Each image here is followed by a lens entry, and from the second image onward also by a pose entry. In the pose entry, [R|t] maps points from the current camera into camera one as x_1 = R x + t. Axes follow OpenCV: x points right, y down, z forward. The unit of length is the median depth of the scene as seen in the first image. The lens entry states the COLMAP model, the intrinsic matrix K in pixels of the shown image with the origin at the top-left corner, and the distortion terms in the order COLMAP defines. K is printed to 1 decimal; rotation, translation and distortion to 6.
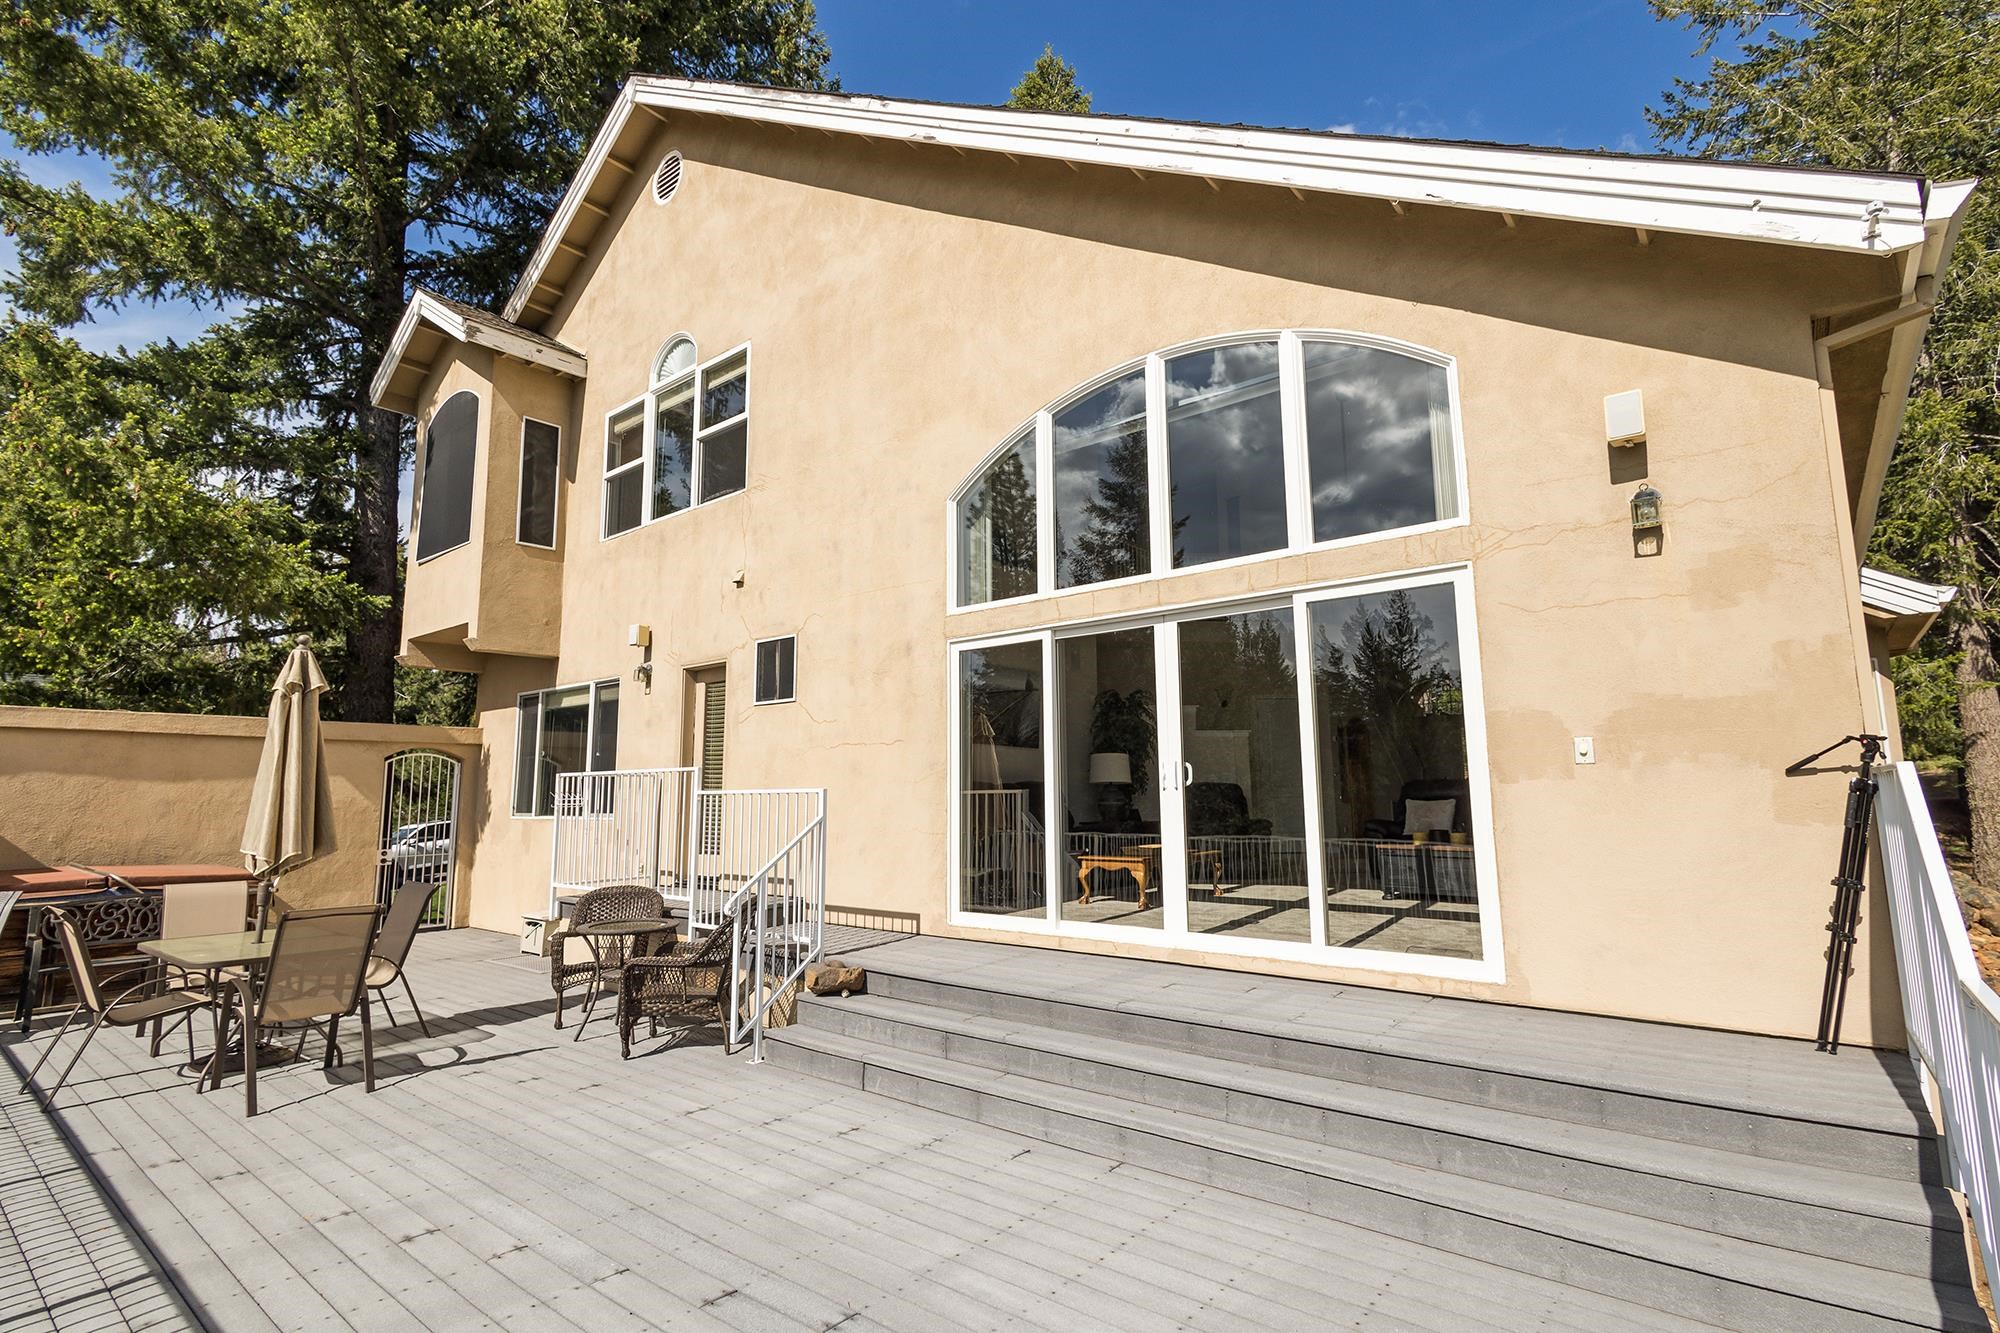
lens RADIAL K [[972.5, 0, 988.7], [0, 972.5, 662.7], [0, 0, 1]] dist [-0.004287, -0.000418]
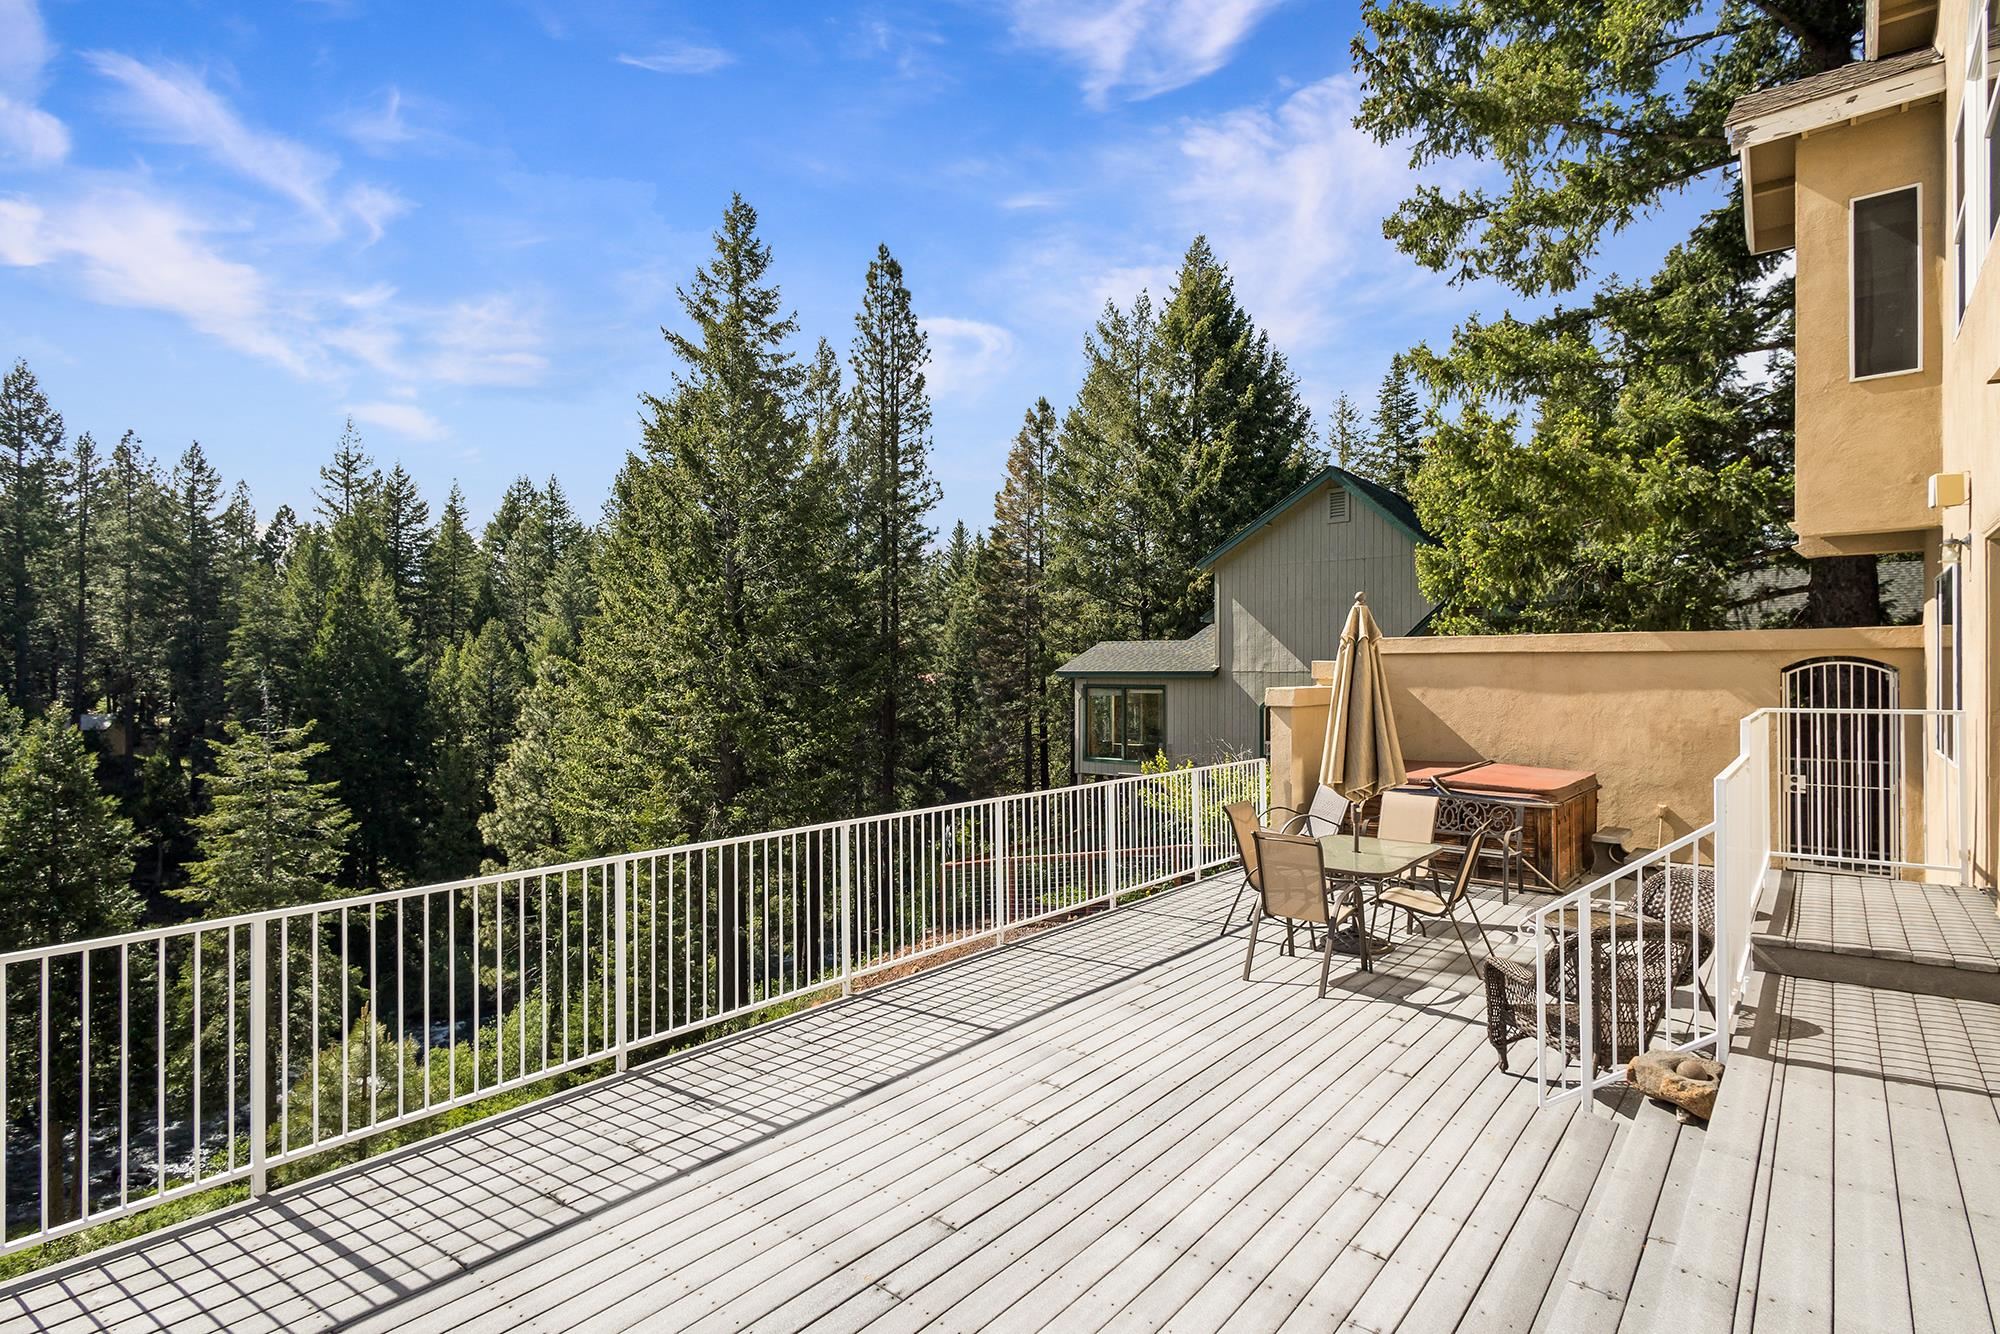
lens RADIAL K [[972.5, 0, 990.9], [0, 972.5, 669.8], [0, 0, 1]] dist [-0.004287, -0.000418]
pose [[-0.011172, 0.002287, -0.999935, 0.614134], [0.137734, 0.990469, 0.000726, 0.006837], [0.990406, -0.137717, -0.011381, 0.820110]]
